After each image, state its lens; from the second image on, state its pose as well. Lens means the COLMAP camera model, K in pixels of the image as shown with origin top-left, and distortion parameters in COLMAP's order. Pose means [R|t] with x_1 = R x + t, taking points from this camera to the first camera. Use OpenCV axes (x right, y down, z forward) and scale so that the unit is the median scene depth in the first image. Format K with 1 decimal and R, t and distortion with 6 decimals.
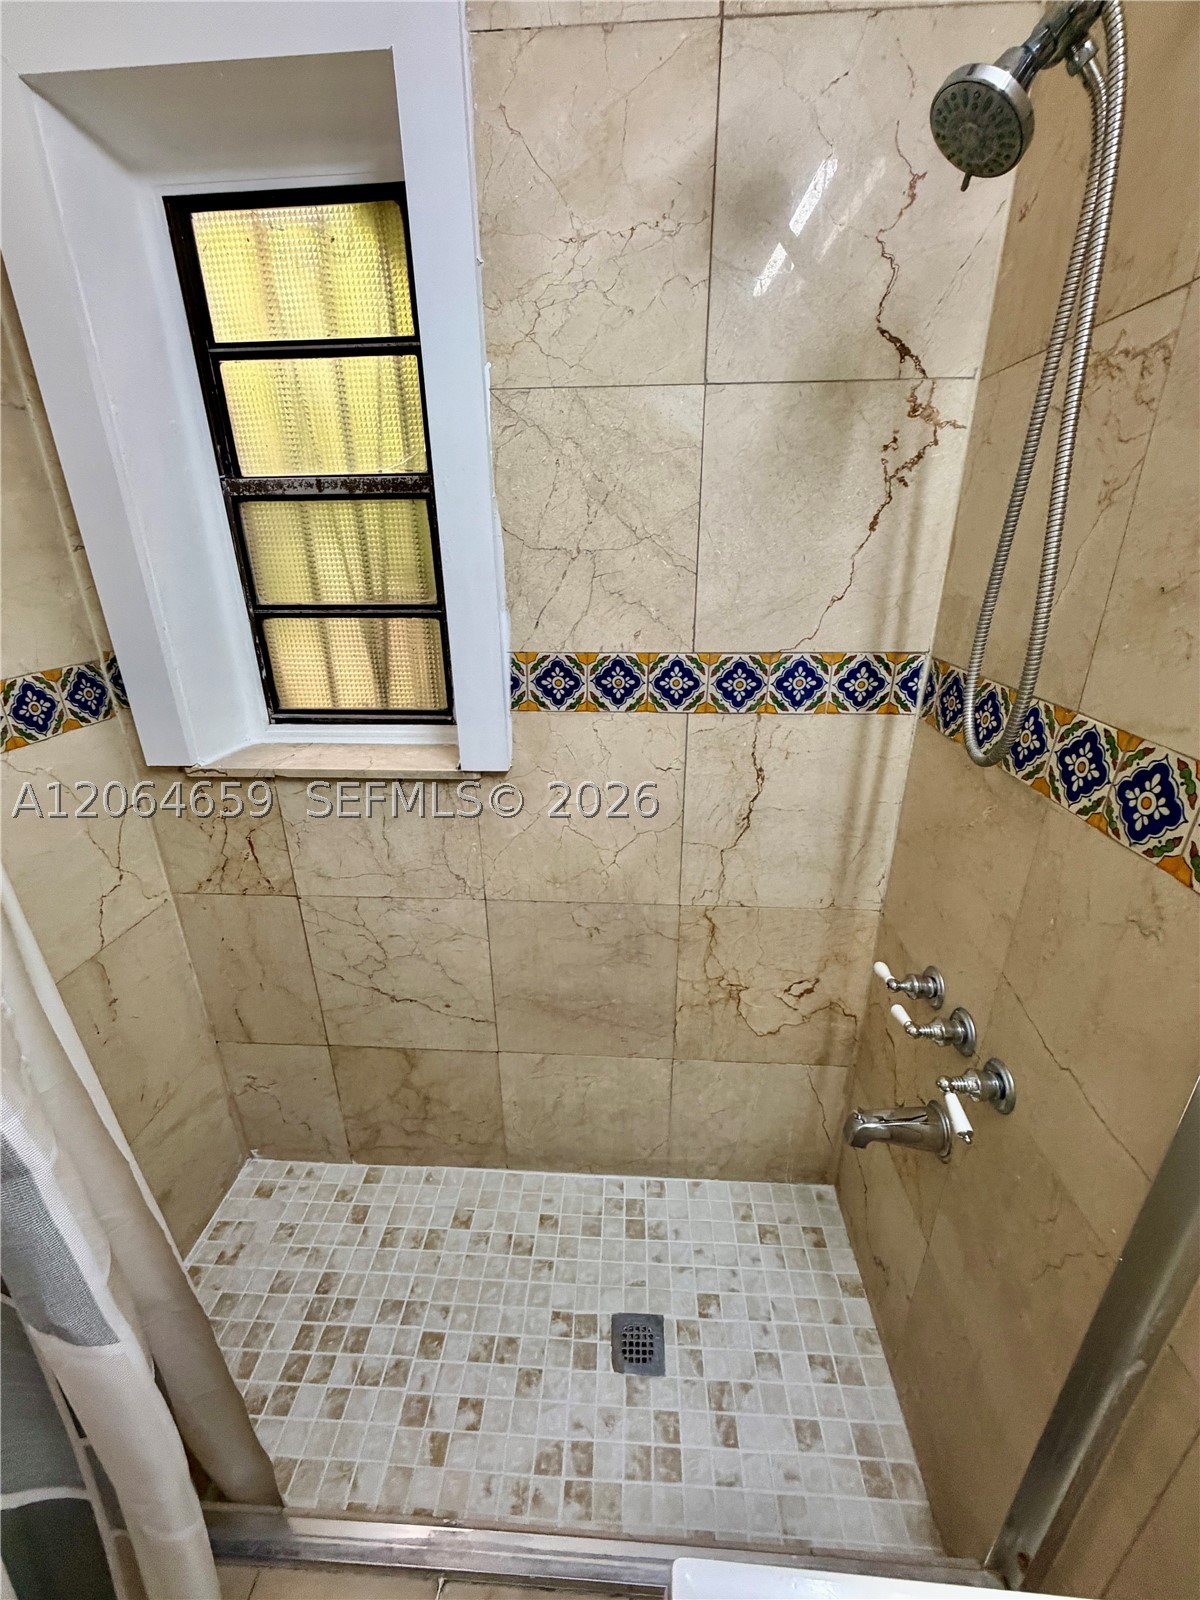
lens RADIAL K [[641.8, 0, 595.6], [0, 641.8, 799.8], [0, 0, 1]] dist [-0.000240, 0.000372]
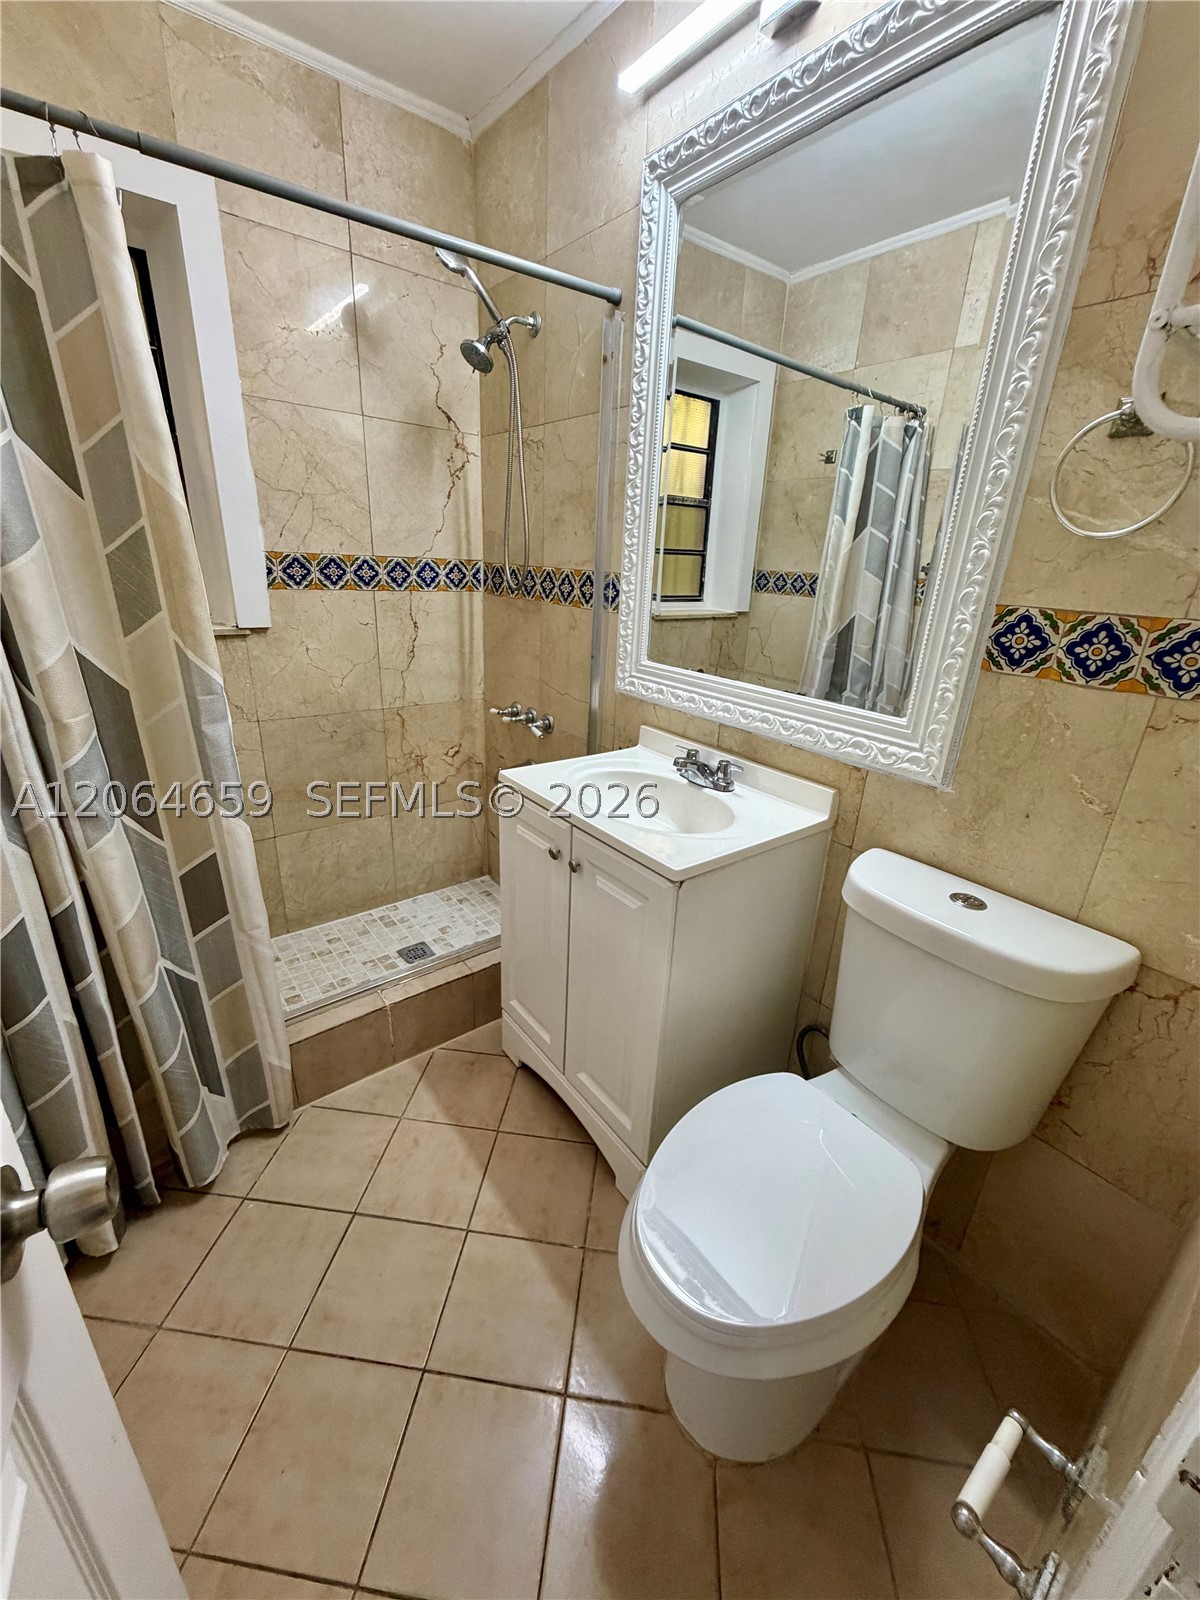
lens RADIAL K [[641.8, 0, 597.8], [0, 641.8, 802.8], [0, 0, 1]] dist [-0.000240, 0.000372]
pose [[0.747766, -0.193452, 0.635155, -0.676864], [0.194935, 0.978421, 0.068505, 0.469101], [-0.634701, 0.072589, 0.769341, -0.796511]]
